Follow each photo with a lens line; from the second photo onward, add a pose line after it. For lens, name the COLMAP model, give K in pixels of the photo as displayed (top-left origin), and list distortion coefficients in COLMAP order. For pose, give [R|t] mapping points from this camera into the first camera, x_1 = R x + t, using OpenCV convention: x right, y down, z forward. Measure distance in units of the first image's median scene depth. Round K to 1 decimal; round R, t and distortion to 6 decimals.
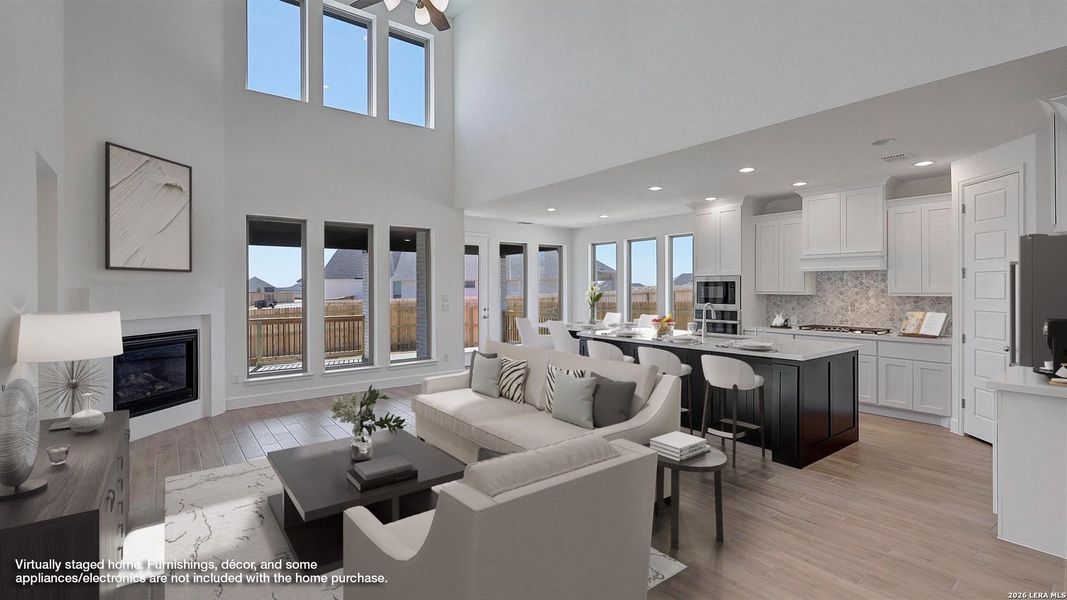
lens RADIAL K [[483.0, 0, 531.7], [0, 483.0, 286.1], [0, 0, 1]] dist [-0.000686, -0.000533]
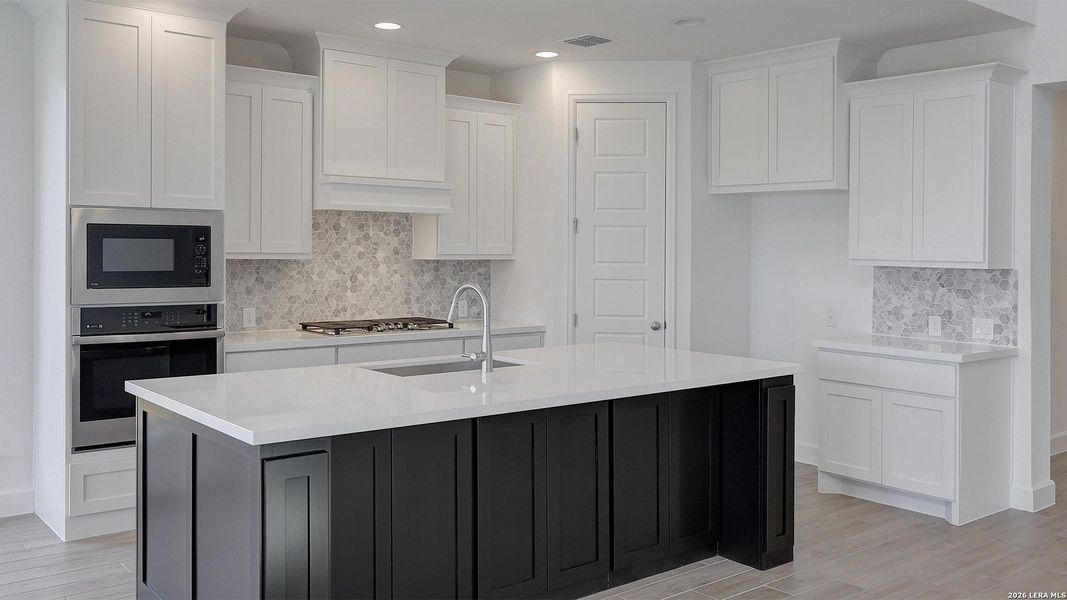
lens RADIAL K [[941.8, 0, 534.1], [0, 941.8, 249.0], [0, 0, 1]] dist [-0.002112, 0.000328]
pose [[-0.036678, -0.001164, 0.999326, -0.357052], [-0.013304, 0.999911, 0.000676, 0.004476], [-0.999239, -0.013270, -0.036690, 0.848711]]
